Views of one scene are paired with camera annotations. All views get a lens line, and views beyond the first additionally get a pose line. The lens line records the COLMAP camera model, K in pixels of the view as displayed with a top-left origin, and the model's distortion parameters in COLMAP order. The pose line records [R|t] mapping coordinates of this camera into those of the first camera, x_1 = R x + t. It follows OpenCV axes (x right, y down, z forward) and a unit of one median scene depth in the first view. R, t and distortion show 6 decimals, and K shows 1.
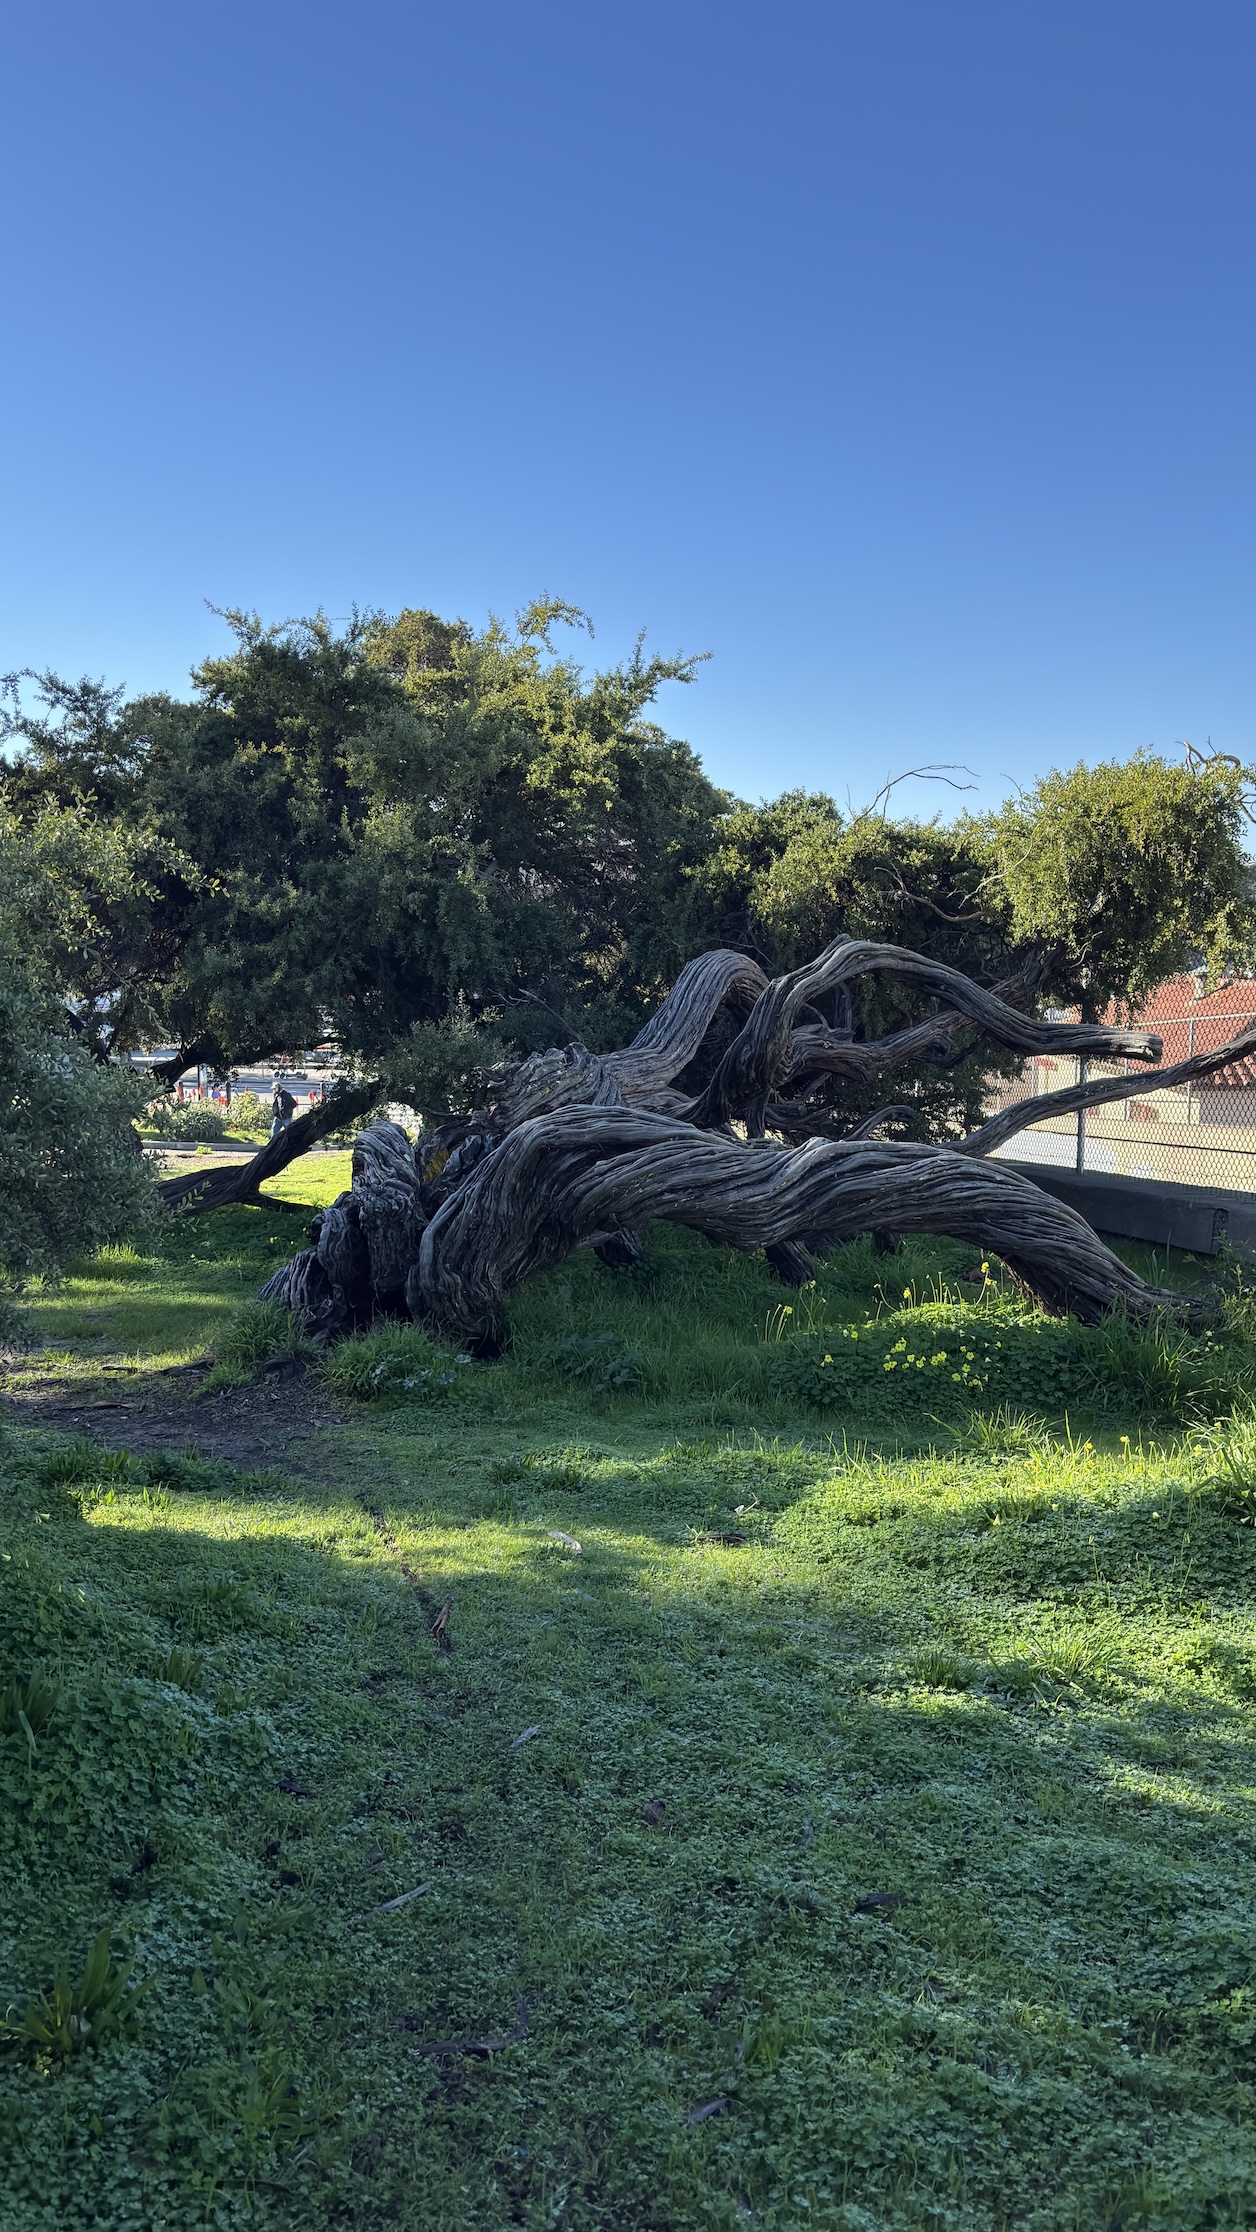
lens RADIAL K [[1730.5, 0, 628.0], [0, 1730.5, 1116.0], [0, 0, 1]] dist [0.036260, -0.008924]
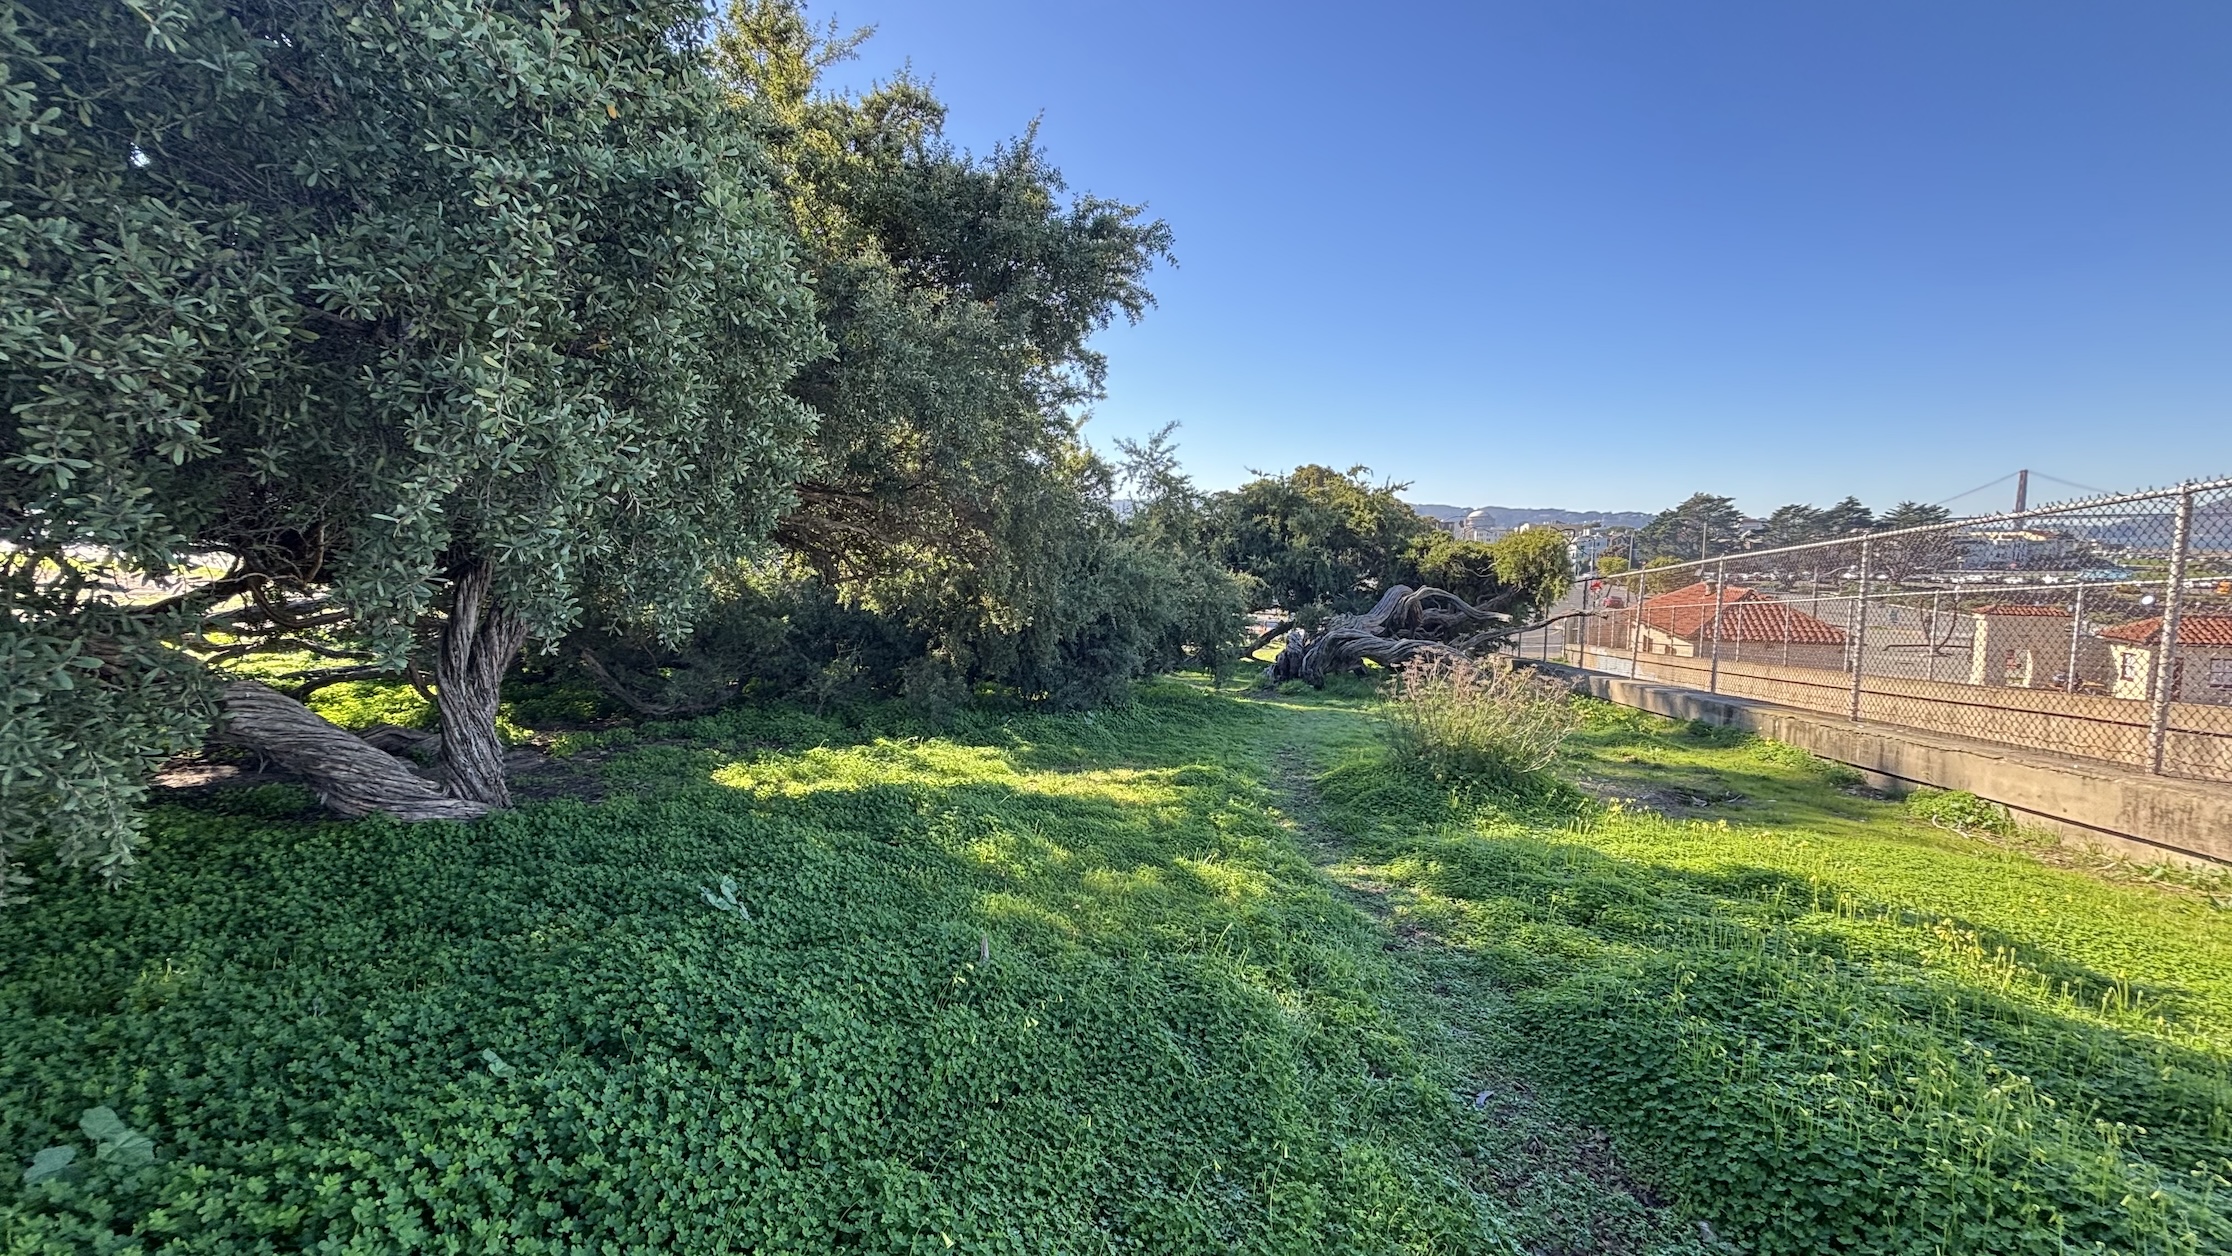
lens RADIAL K [[858.4, 0, 1106.2], [0, 858.4, 622.7], [0, 0, 1]] dist [-0.000824, -0.000169]
pose [[0.935752, 0.038614, -0.350539, 0.113626], [-0.045322, 0.998912, -0.010951, 0.020497], [0.349735, 0.026134, 0.936484, -0.785847]]
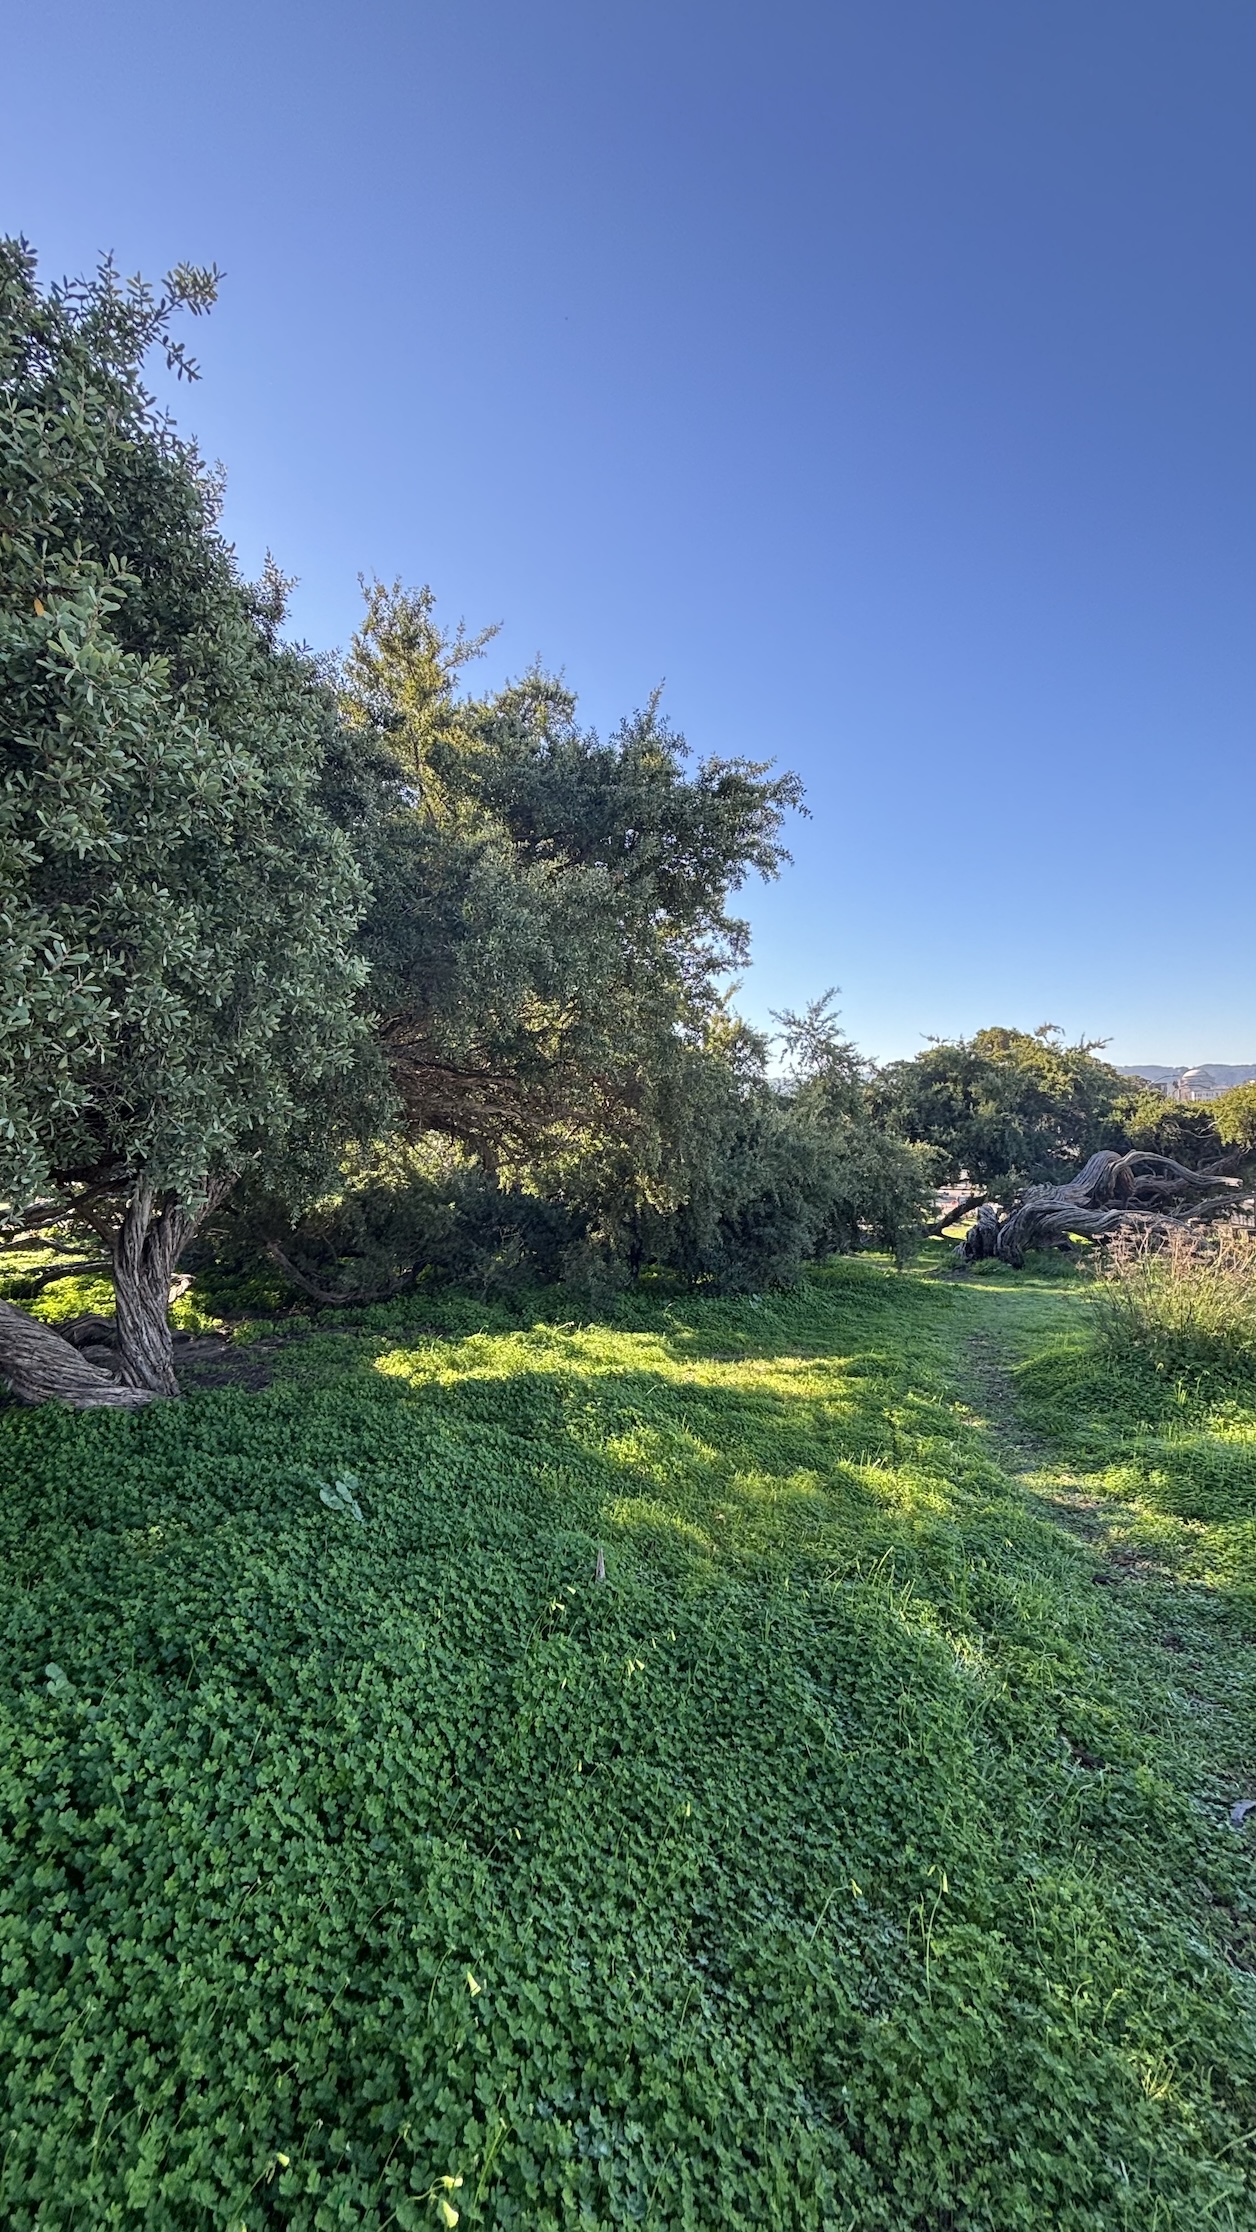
lens RADIAL K [[869.6, 0, 629.1], [0, 869.6, 1123.6], [0, 0, 1]] dist [-0.015314, 0.014181]
pose [[0.860916, -0.035920, -0.507478, 0.116548], [-0.016955, 0.994924, -0.099187, 0.021954], [0.508465, 0.093996, 0.855937, -0.772448]]
